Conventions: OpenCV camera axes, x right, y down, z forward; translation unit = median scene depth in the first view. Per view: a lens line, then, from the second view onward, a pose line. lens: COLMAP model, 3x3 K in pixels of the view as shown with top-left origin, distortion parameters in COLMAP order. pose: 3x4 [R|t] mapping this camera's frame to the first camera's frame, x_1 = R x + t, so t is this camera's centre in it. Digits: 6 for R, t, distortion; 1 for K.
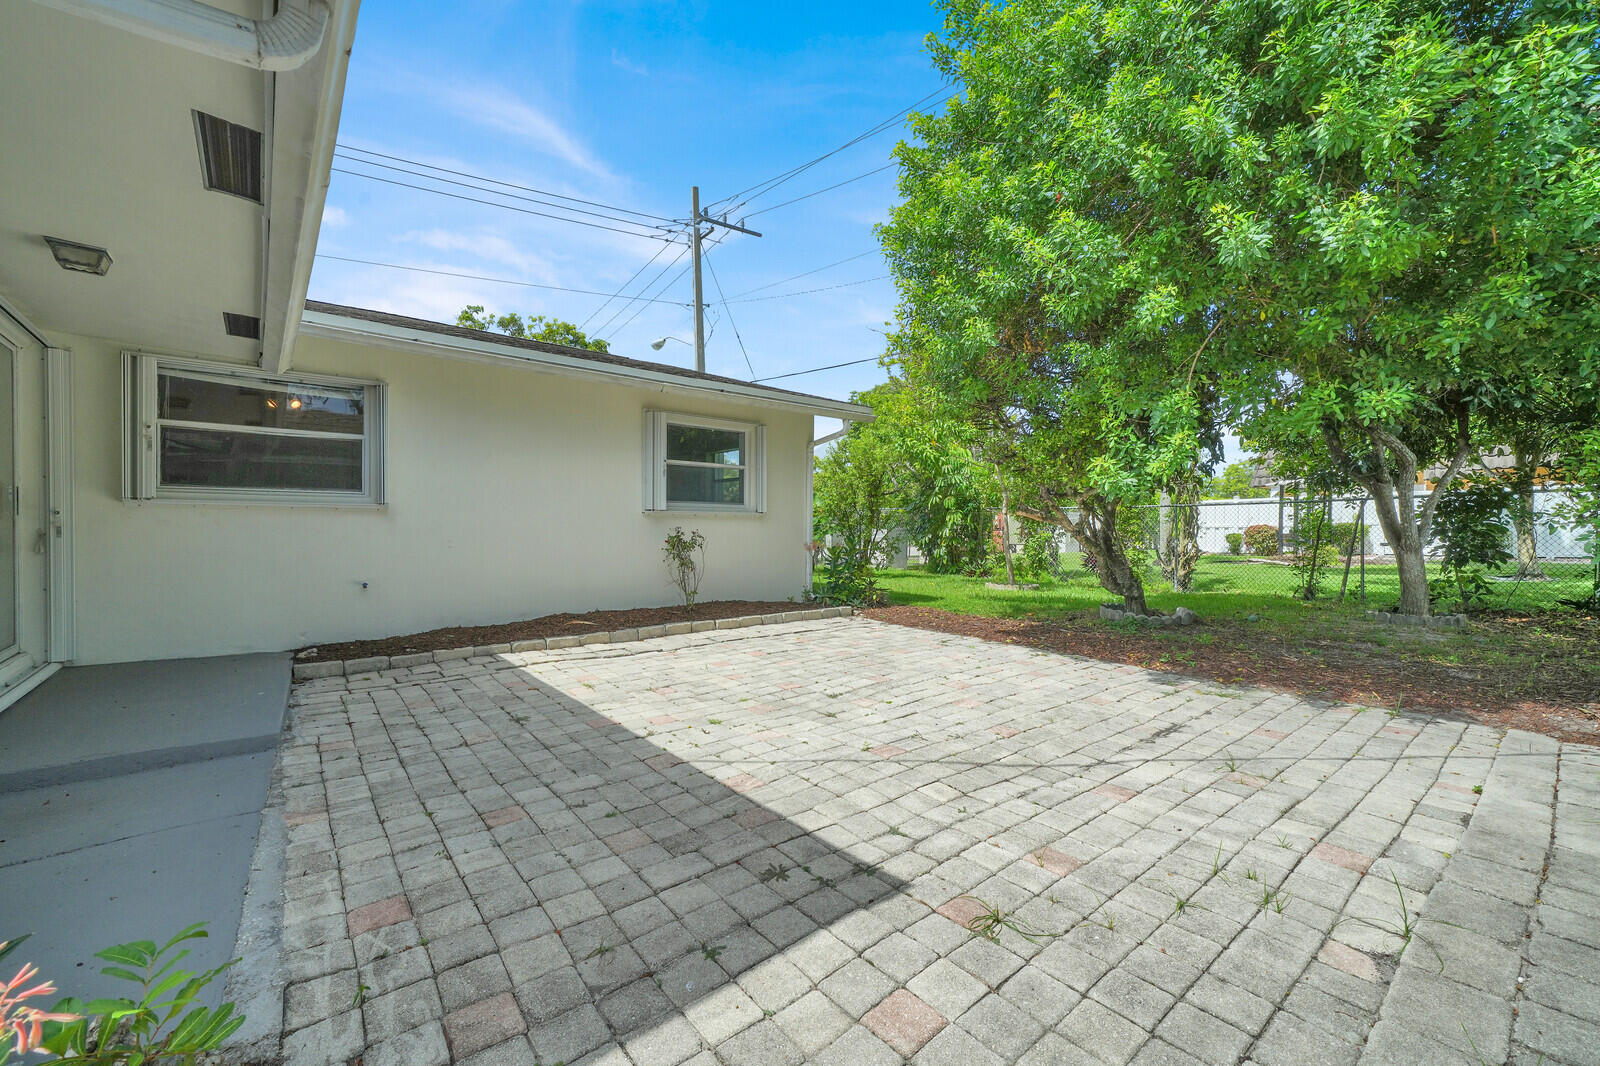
lens RADIAL K [[646.0, 0, 799.8], [0, 646.0, 543.9], [0, 0, 1]] dist [-0.000021, 0.000080]
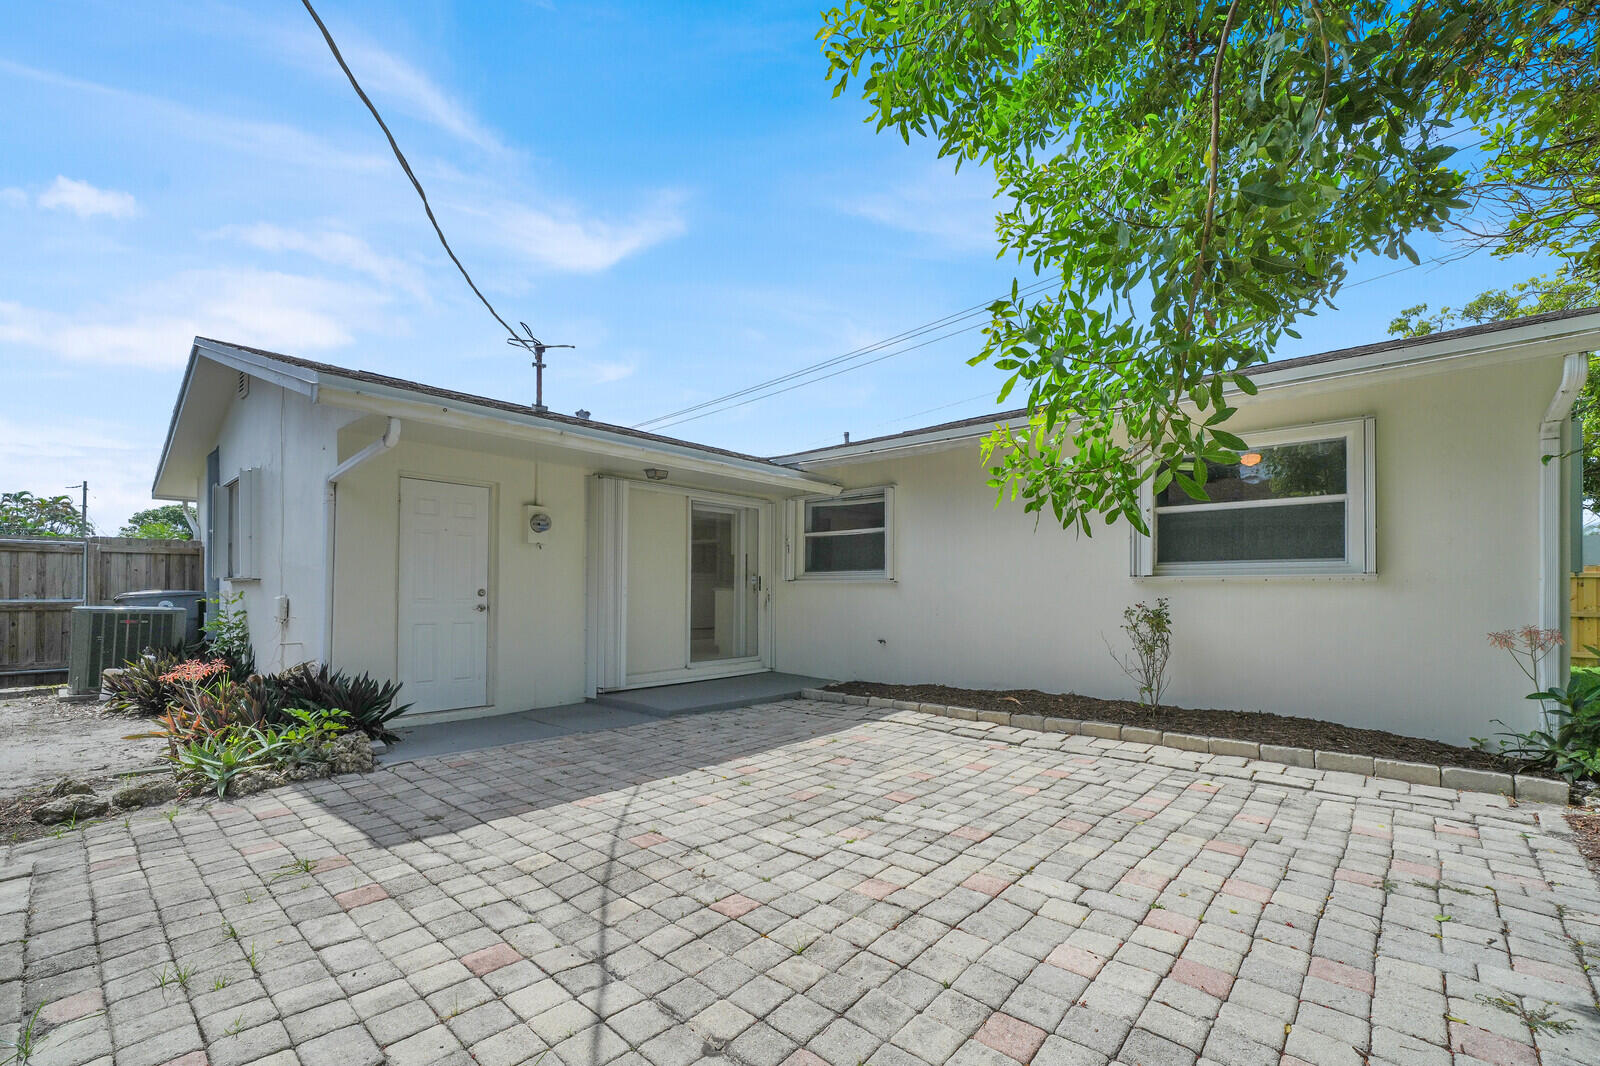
lens RADIAL K [[677.4, 0, 791.7], [0, 677.4, 584.2], [0, 0, 1]] dist [-0.000299, -0.000038]
pose [[0.149107, -0.013954, -0.988723, 1.088737], [-0.026910, 0.999473, -0.018164, -0.035503], [0.988455, 0.029315, 0.148653, 1.001075]]
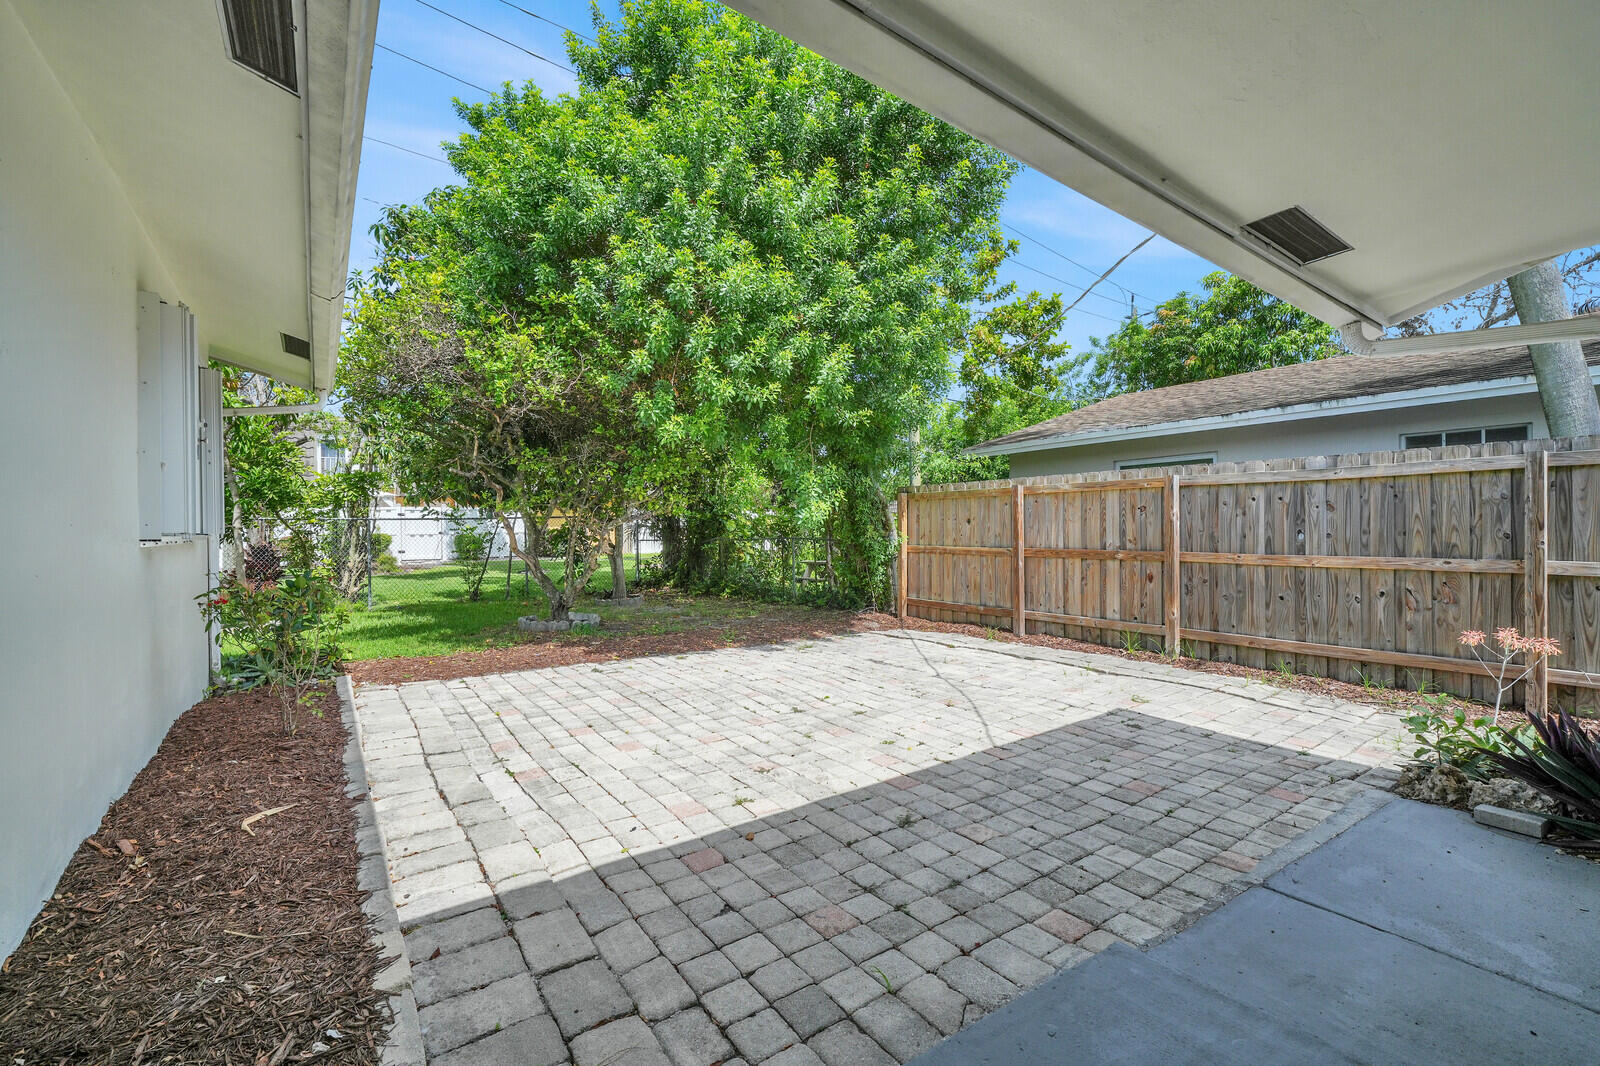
lens RADIAL K [[664.7, 0, 800.0], [0, 664.7, 533.0], [0, 0, 1]] dist [0.000175, 0.000016]
pose [[0.066646, -0.009740, 0.997729, -1.360725], [0.033029, 0.999426, 0.007550, -0.089512], [-0.997230, 0.032451, 0.066929, 1.177909]]
